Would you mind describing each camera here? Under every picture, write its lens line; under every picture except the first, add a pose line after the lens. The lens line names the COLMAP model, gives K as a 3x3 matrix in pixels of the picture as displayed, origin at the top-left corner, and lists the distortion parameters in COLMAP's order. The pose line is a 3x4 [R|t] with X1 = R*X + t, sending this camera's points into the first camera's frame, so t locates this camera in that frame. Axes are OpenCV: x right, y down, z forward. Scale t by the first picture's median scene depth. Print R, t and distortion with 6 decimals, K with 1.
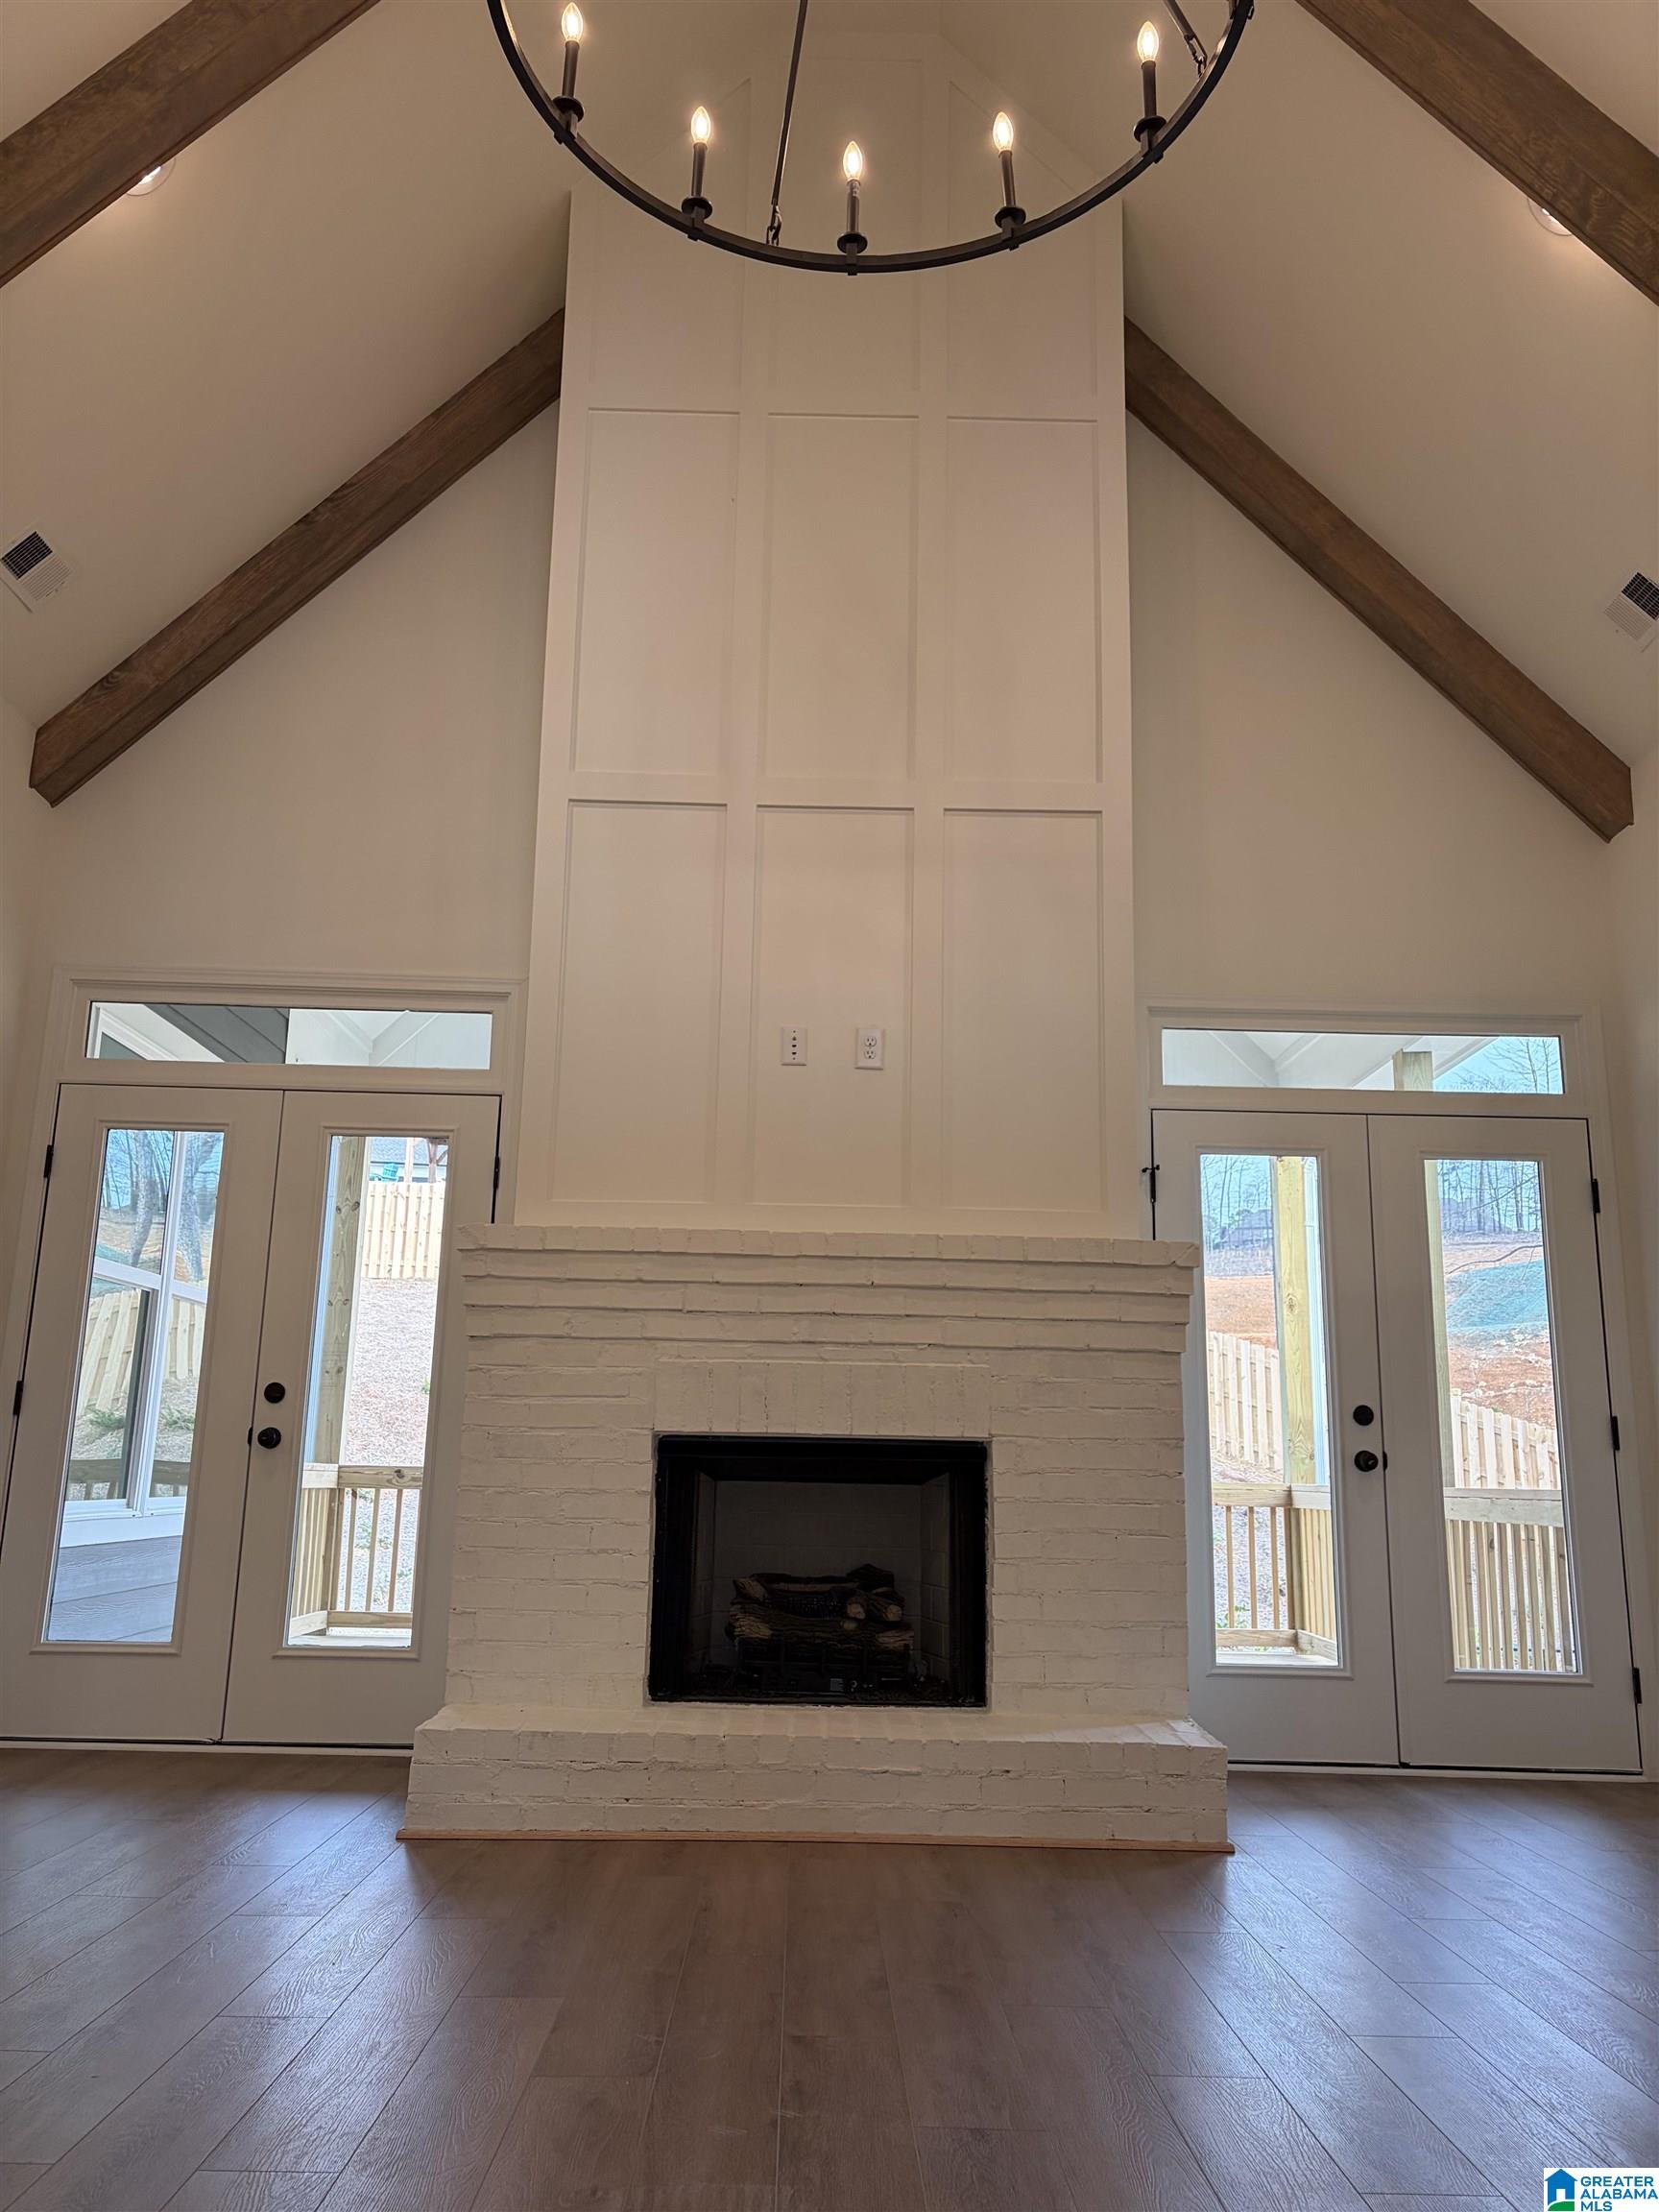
lens RADIAL K [[1679.8, 0, 828.8], [0, 1679.8, 1096.3], [0, 0, 1]] dist [0.054438, -0.055585]
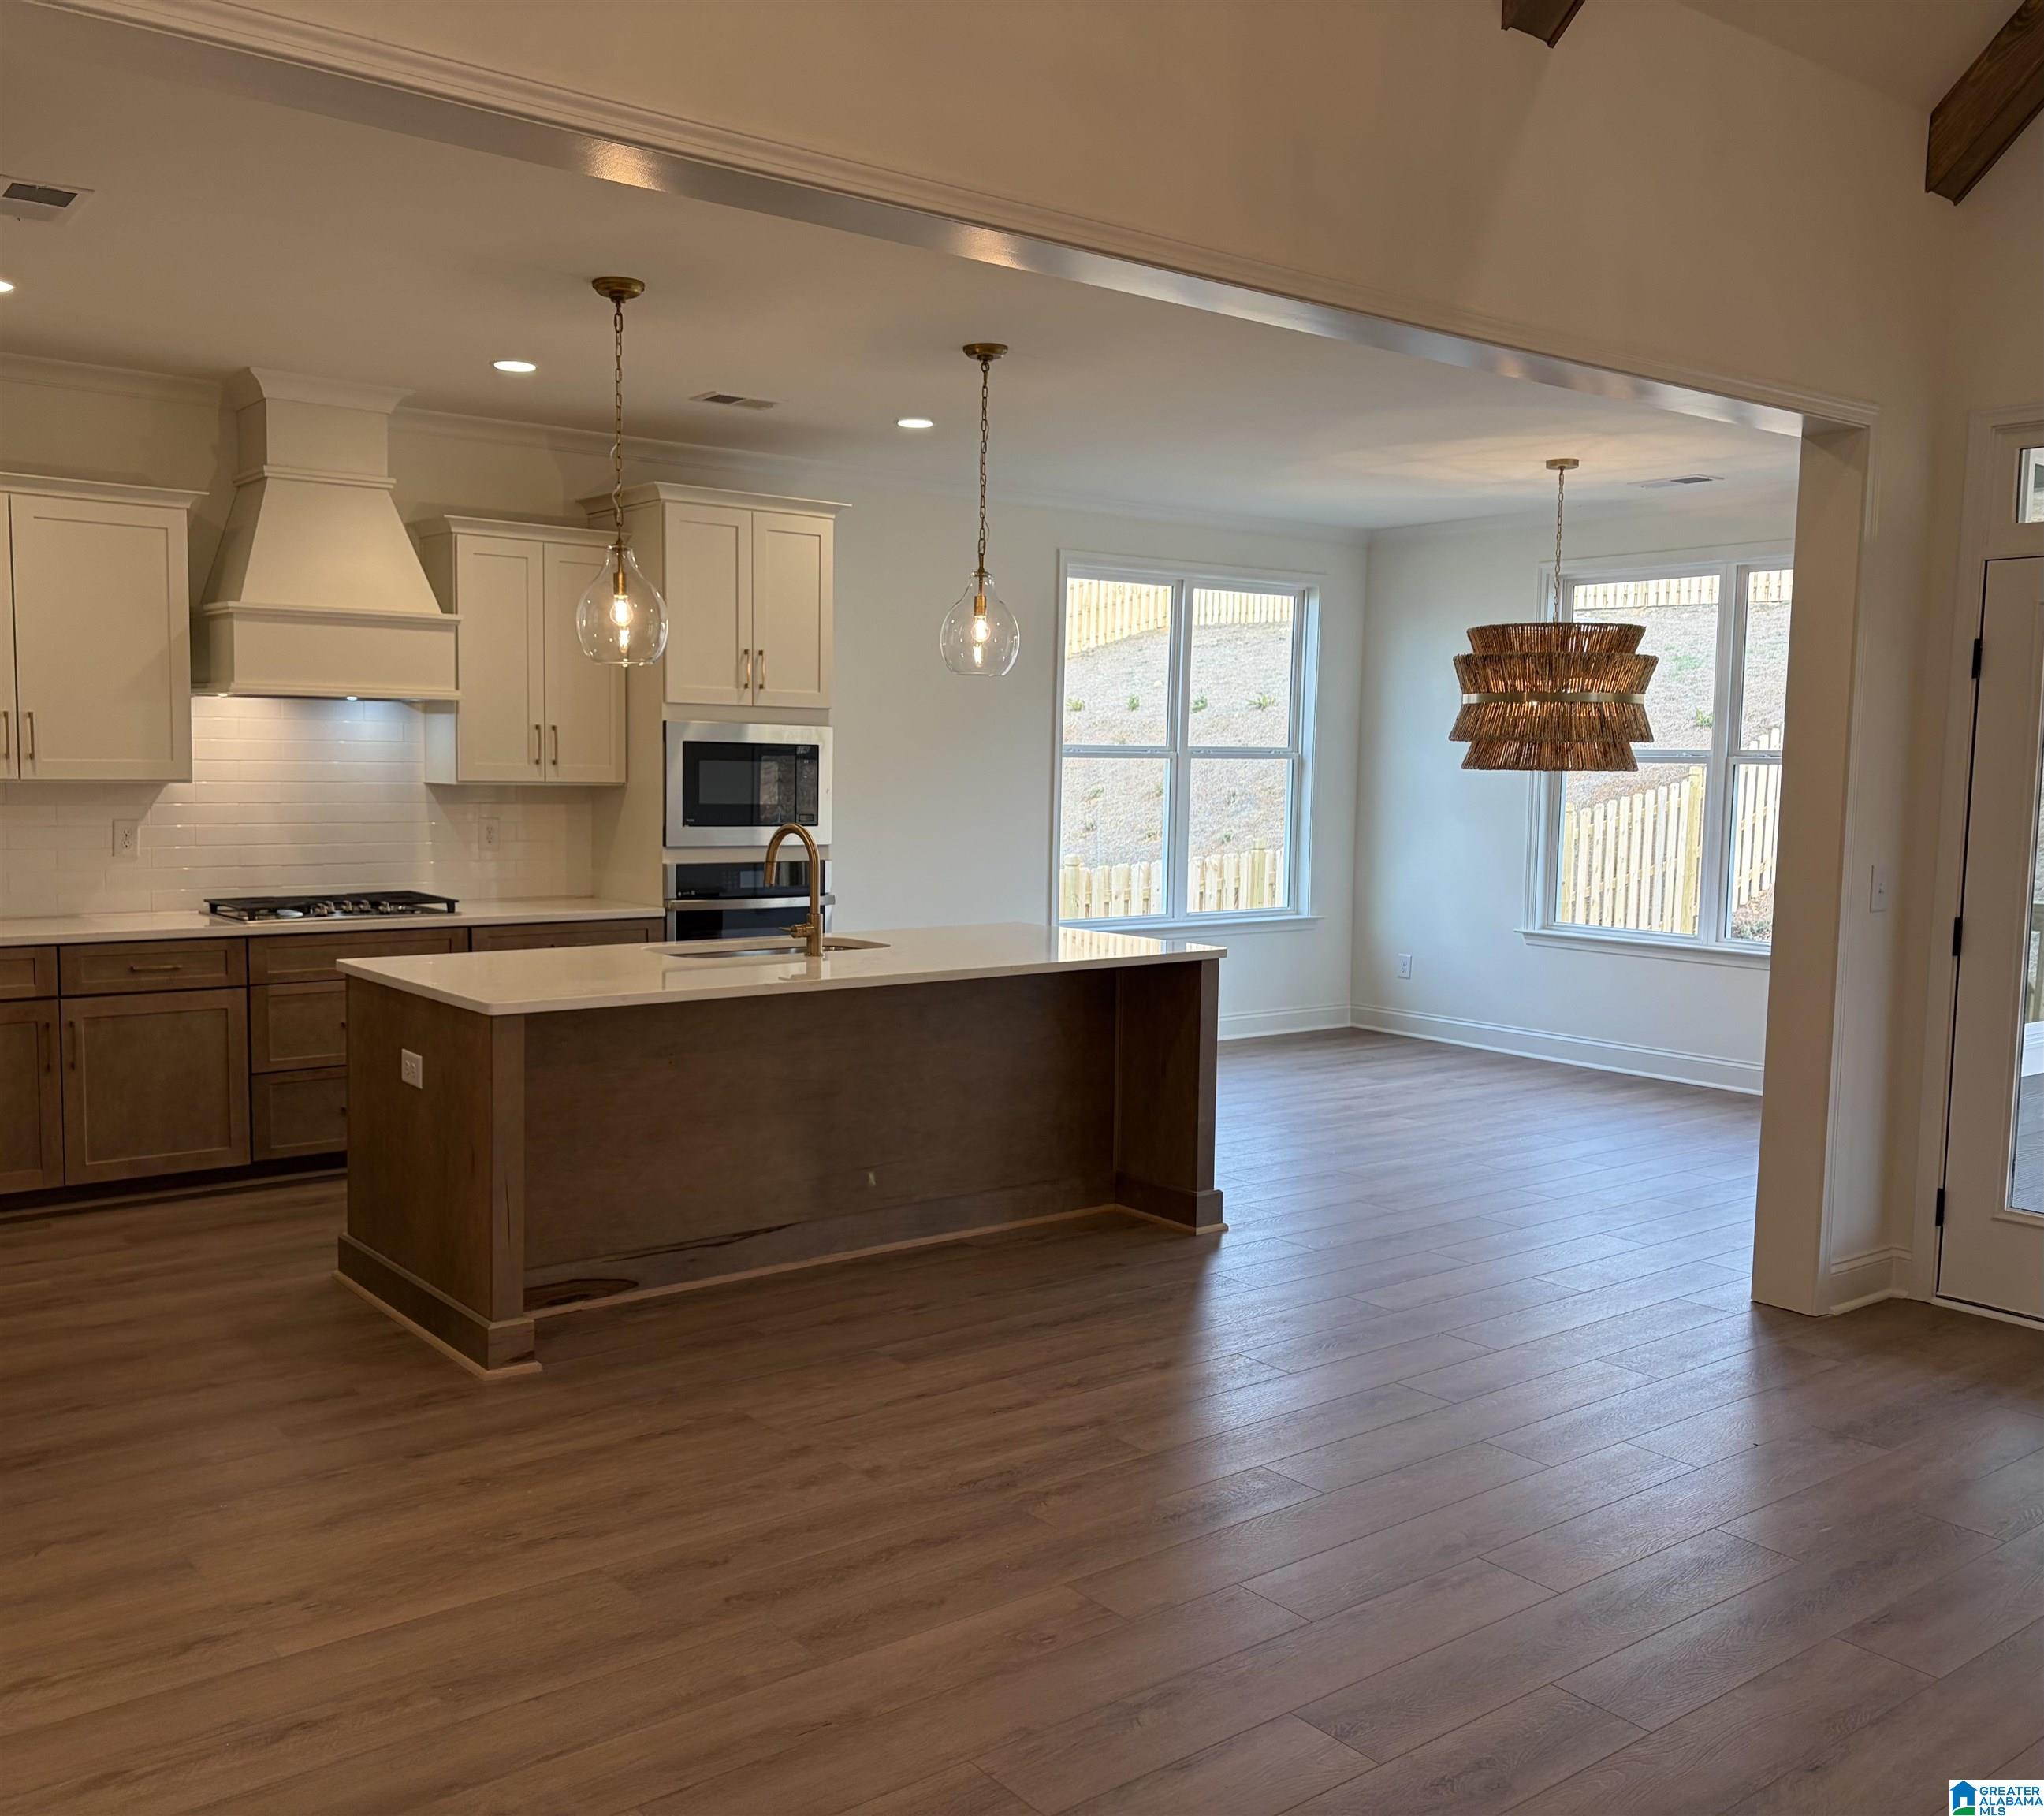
lens RADIAL K [[1835.9, 0, 925.7], [0, 1835.9, 918.2], [0, 0, 1]] dist [0.059107, -0.067268]
pose [[0.592153, 0.059953, -0.803592, -0.025801], [0.171356, 0.965053, 0.198269, -0.119705], [0.787396, -0.255106, 0.561185, 0.050011]]
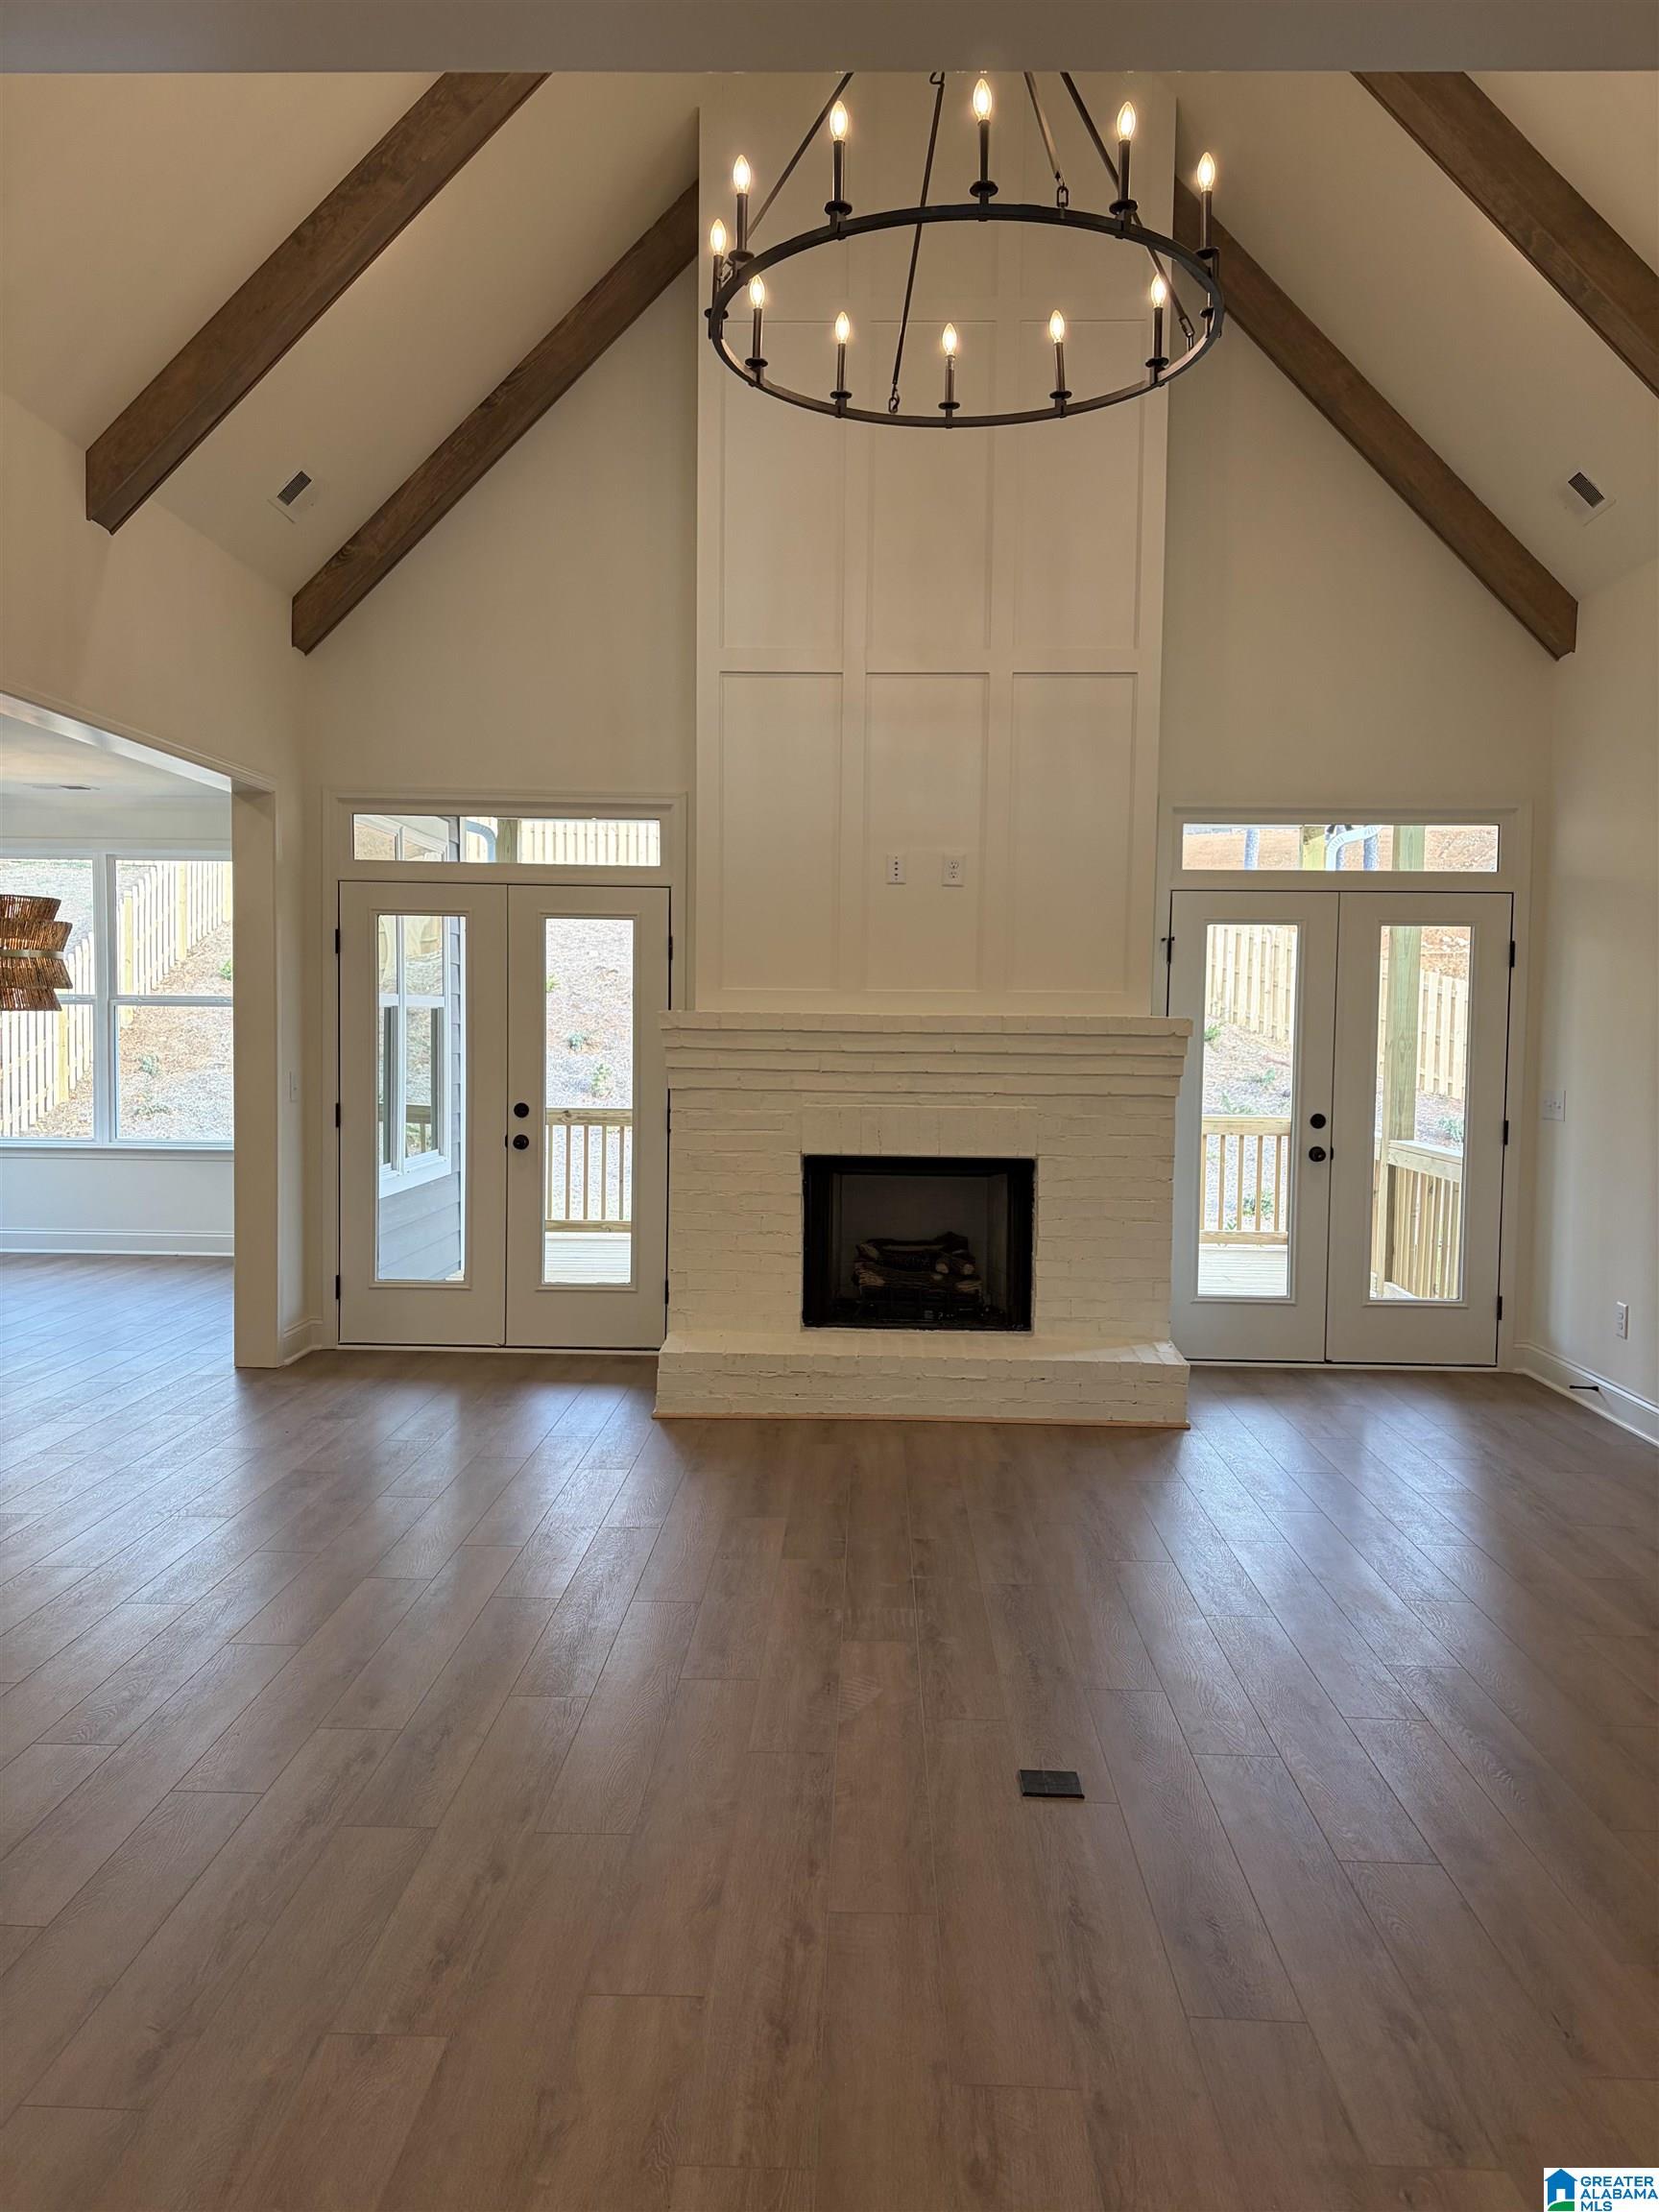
lens RADIAL K [[1679.8, 0, 824.2], [0, 1679.8, 1104.5], [0, 0, 1]] dist [0.054438, -0.055585]
pose [[0.999008, -0.005088, -0.044234, -0.019850], [0.016682, 0.963865, 0.265869, -0.205364], [0.041283, -0.266343, 0.962994, -0.337598]]
